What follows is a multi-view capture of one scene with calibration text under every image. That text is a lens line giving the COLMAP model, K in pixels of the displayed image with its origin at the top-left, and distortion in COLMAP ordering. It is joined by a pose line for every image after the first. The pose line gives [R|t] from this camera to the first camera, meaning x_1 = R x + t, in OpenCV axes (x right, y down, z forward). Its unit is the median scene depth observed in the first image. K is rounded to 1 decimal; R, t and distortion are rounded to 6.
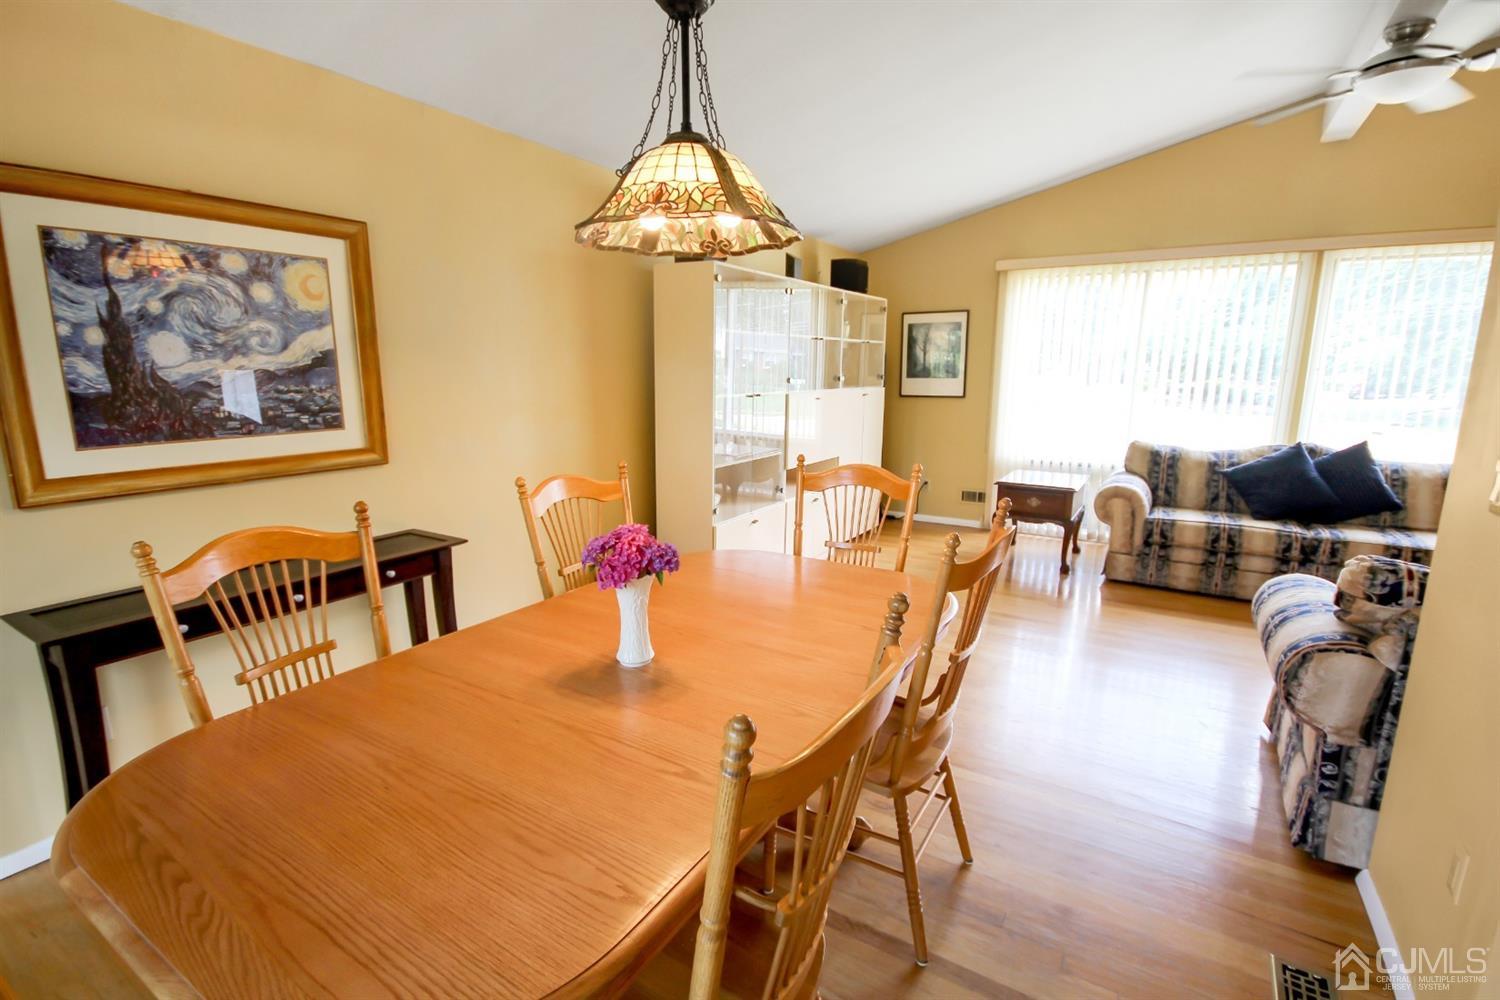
lens RADIAL K [[696.8, 0, 722.3], [0, 696.8, 498.8], [0, 0, 1]] dist [-0.010232, -0.001223]
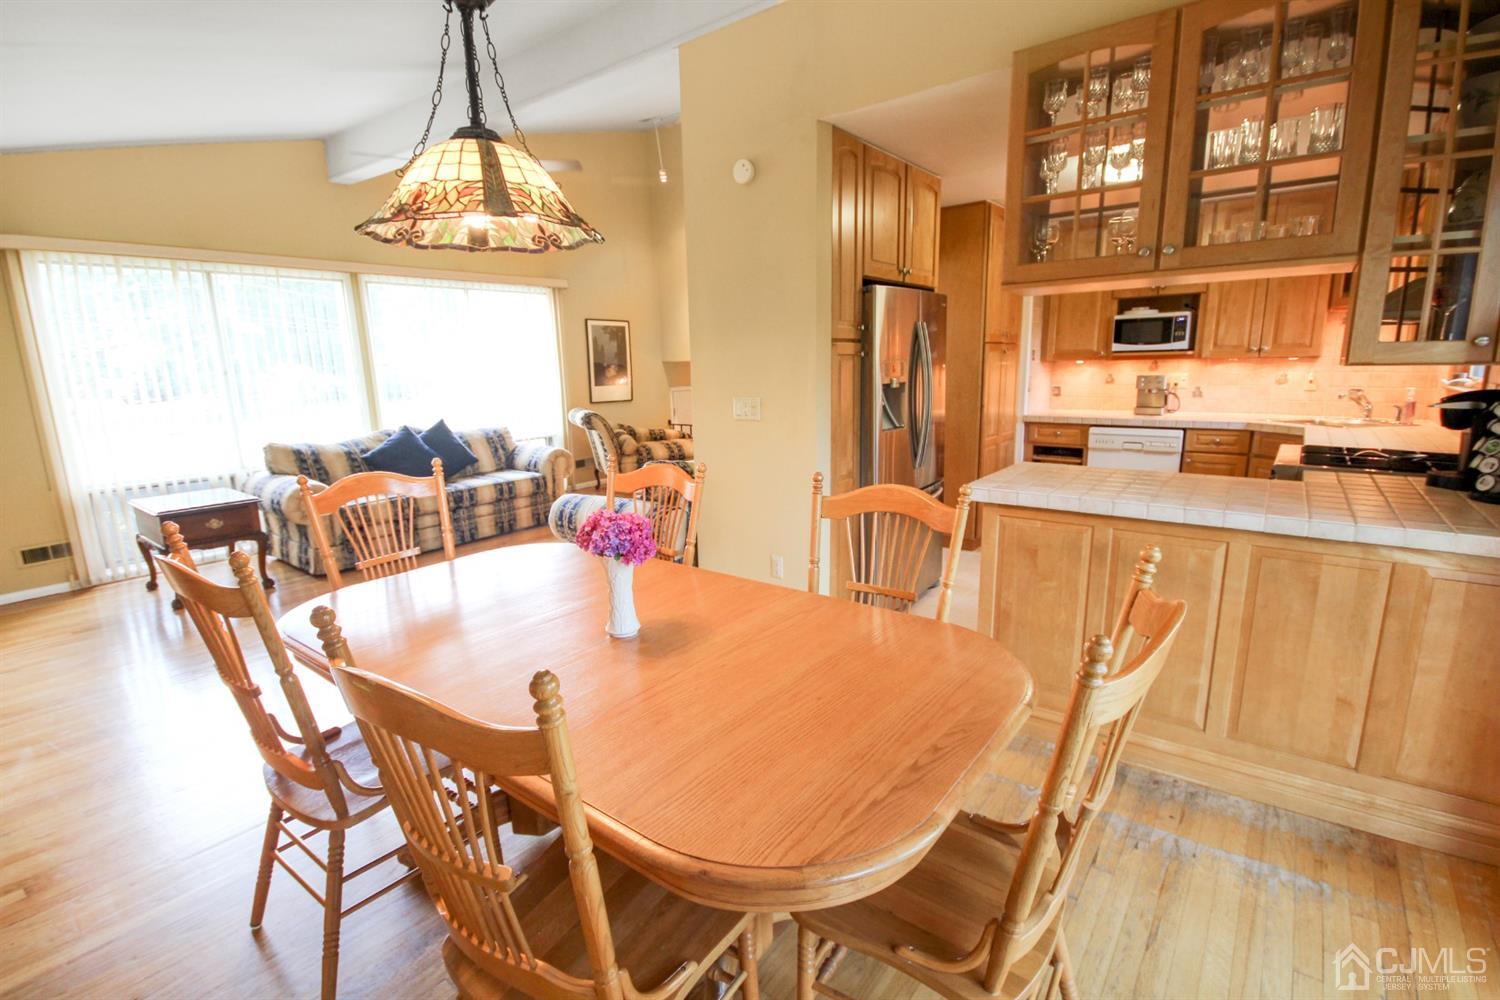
lens RADIAL K [[688.1, 0, 761.0], [0, 688.1, 502.1], [0, 0, 1]] dist [0.006999, 0.000137]
pose [[0.099839, -0.207730, 0.973078, -0.685453], [0.210351, 0.960267, 0.183413, -0.073832], [-0.972515, 0.186376, 0.139568, 0.372551]]
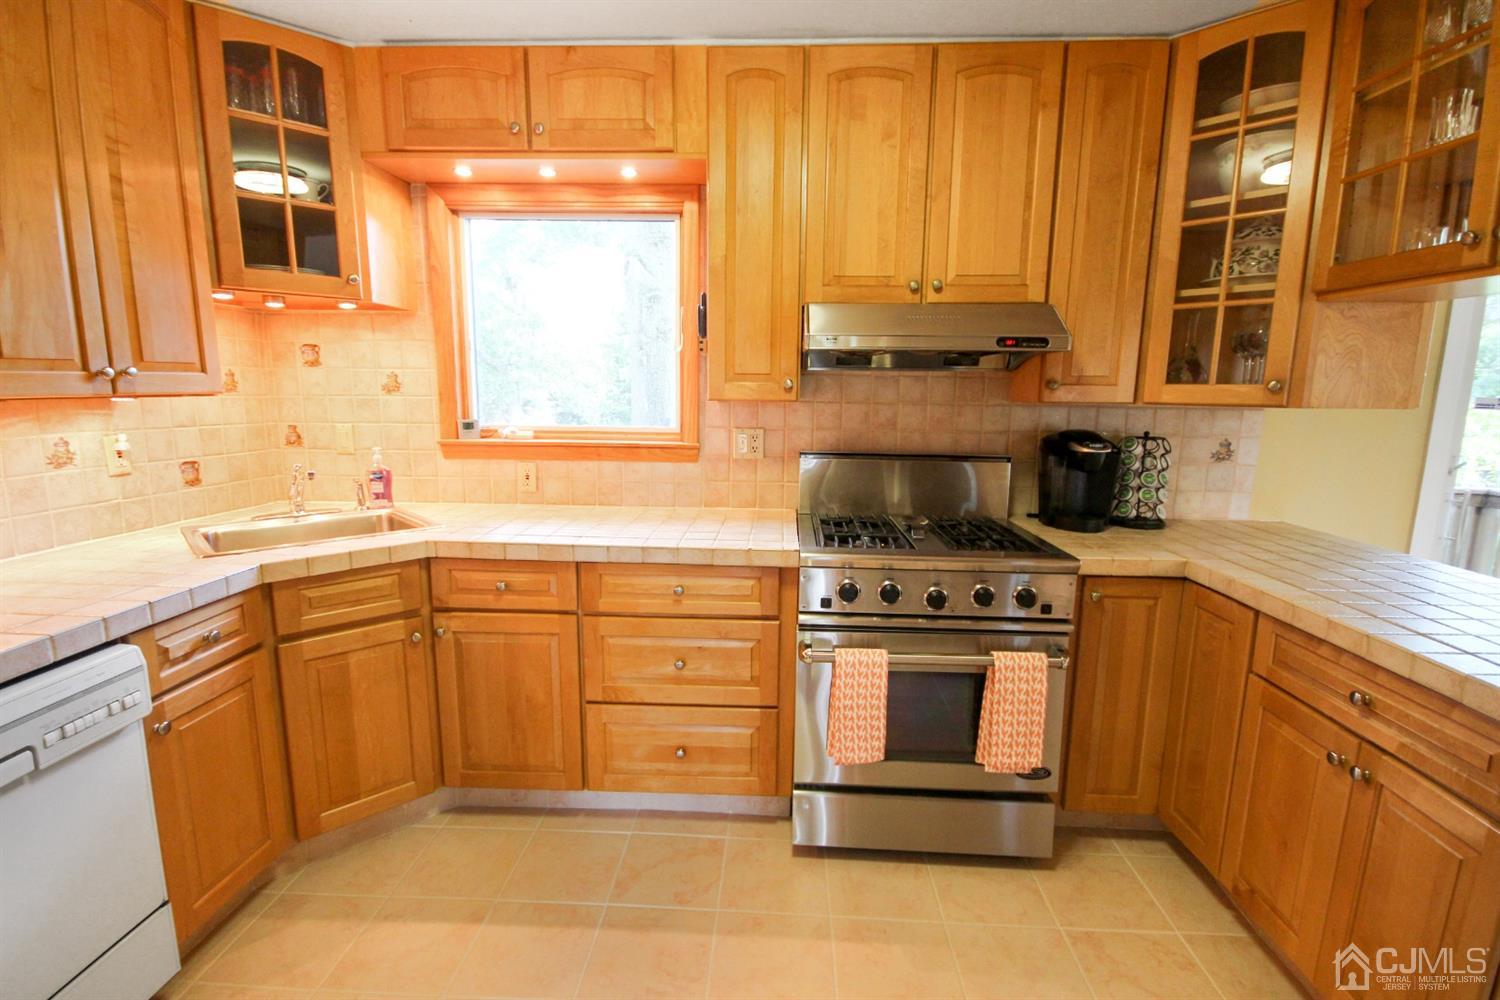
lens RADIAL K [[699.2, 0, 754.8], [0, 699.2, 506.2], [0, 0, 1]] dist [-0.001776, -0.000843]
pose [[-0.872955, 0.068041, -0.483033, 1.267410], [-0.108683, 0.938205, 0.328573, -0.008792], [0.475540, 0.339327, -0.811615, 0.113296]]
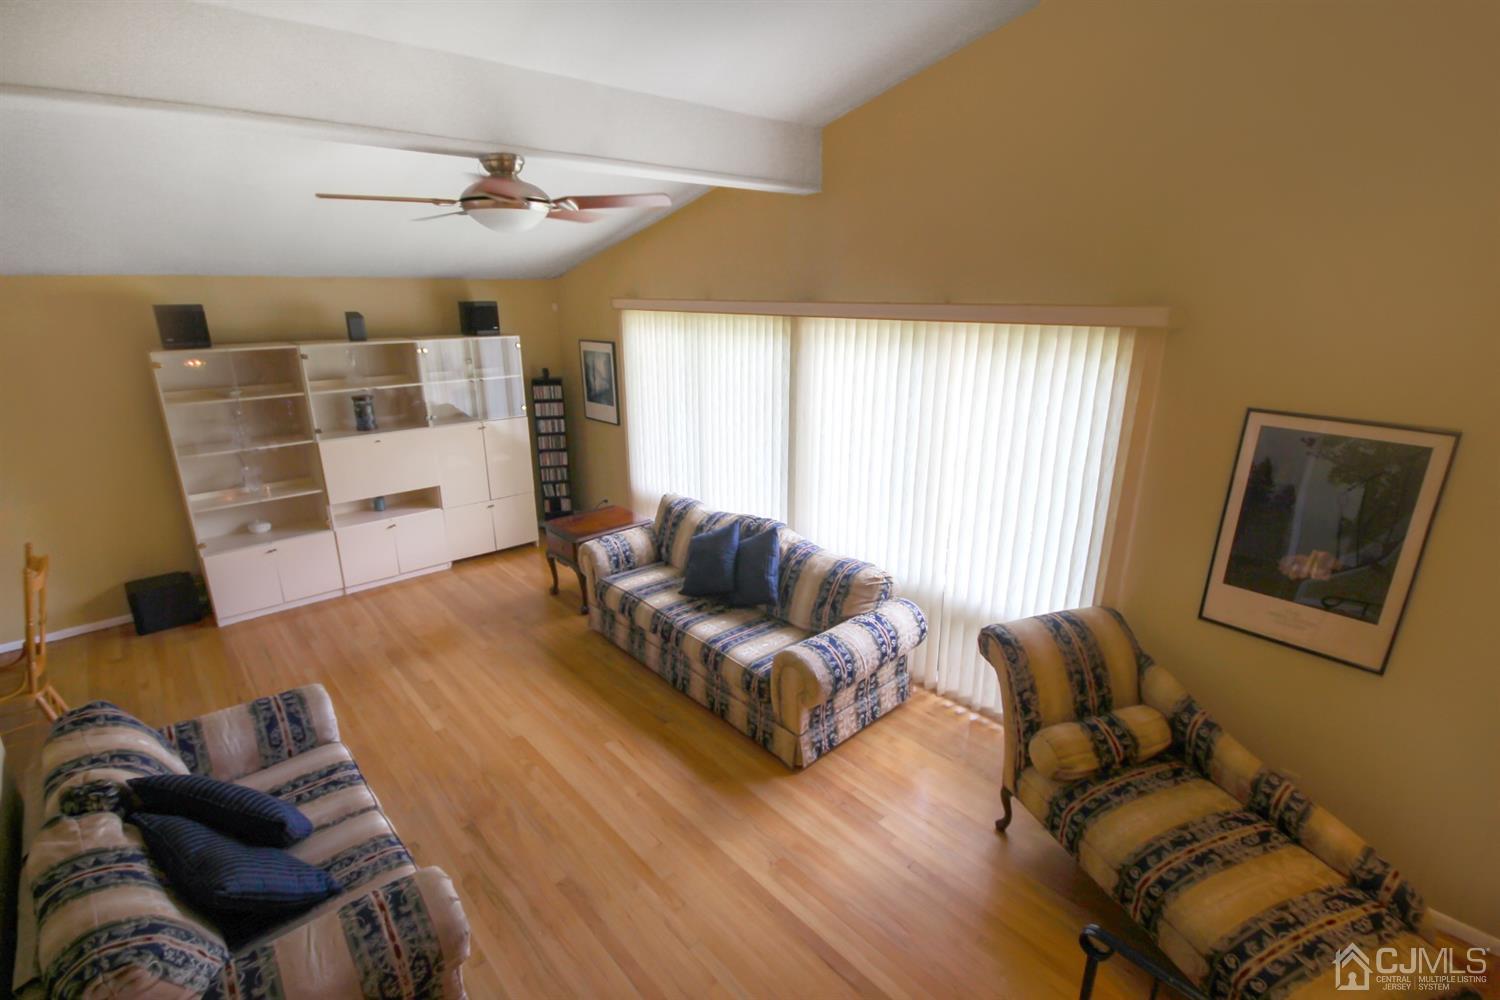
lens RADIAL K [[699.2, 0, 754.8], [0, 699.2, 506.2], [0, 0, 1]] dist [-0.001776, -0.000843]
pose [[0.962023, 0.080718, -0.260763, 2.055347], [-0.048618, 0.990673, 0.127293, -0.421819], [0.268606, -0.109781, 0.956974, 0.099361]]
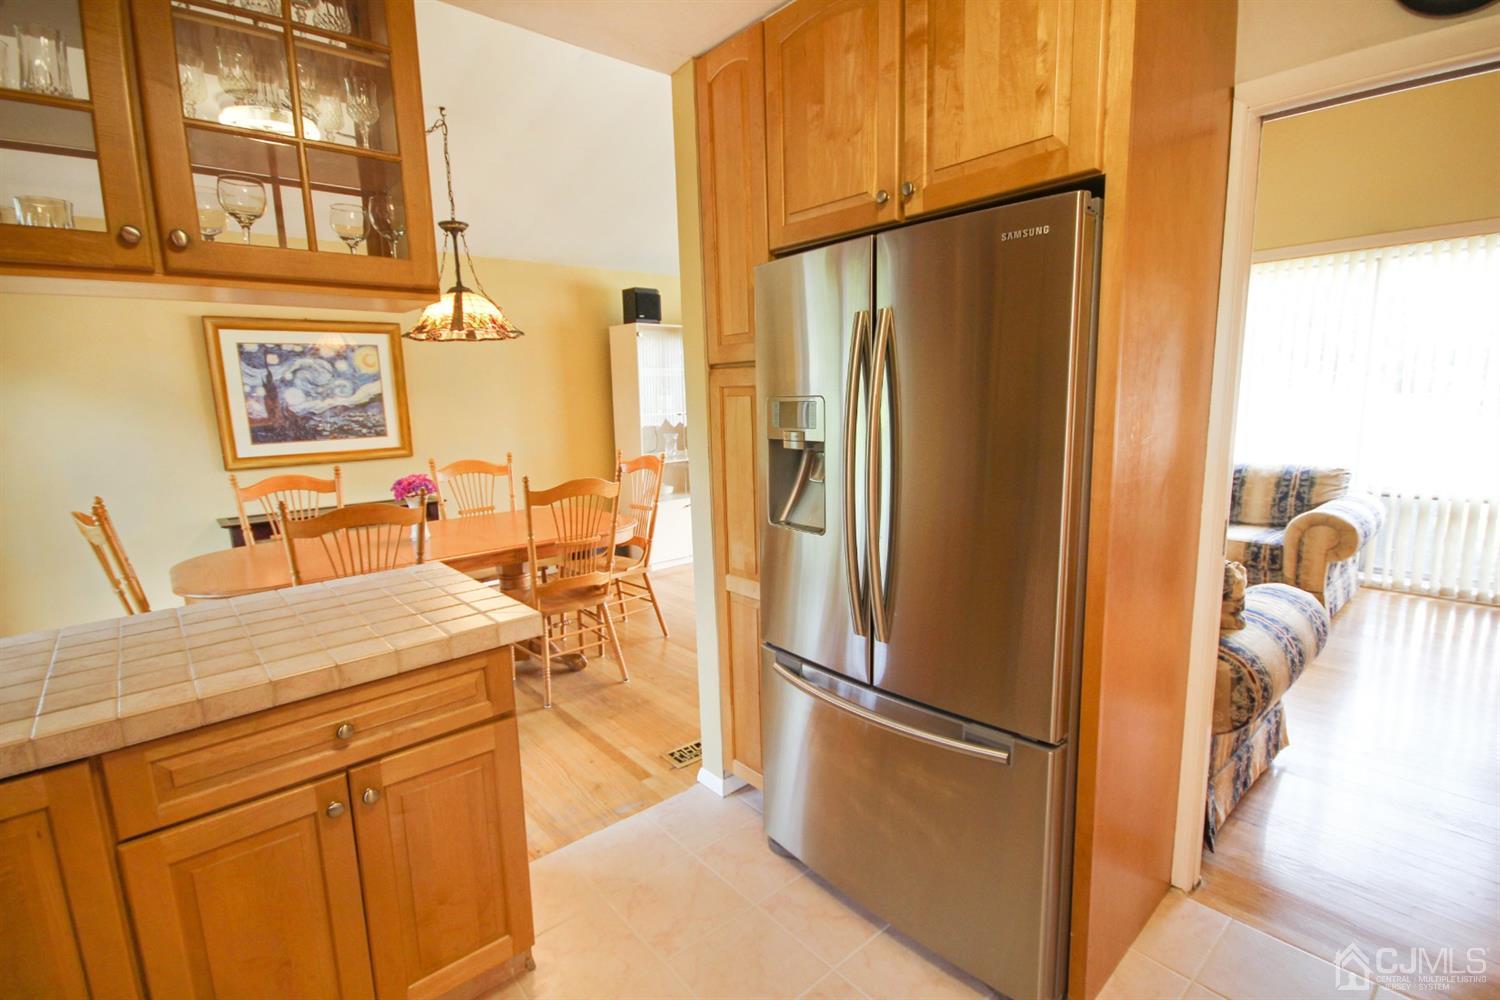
lens RADIAL K [[701.8, 0, 749.1], [0, 701.8, 505.4], [0, 0, 1]] dist [-0.001732, -0.000234]
pose [[0.951394, 0.019321, -0.307368, 1.026343], [-0.027236, 0.999398, -0.021482, 0.104234], [0.306768, 0.028809, 0.951348, -0.504638]]
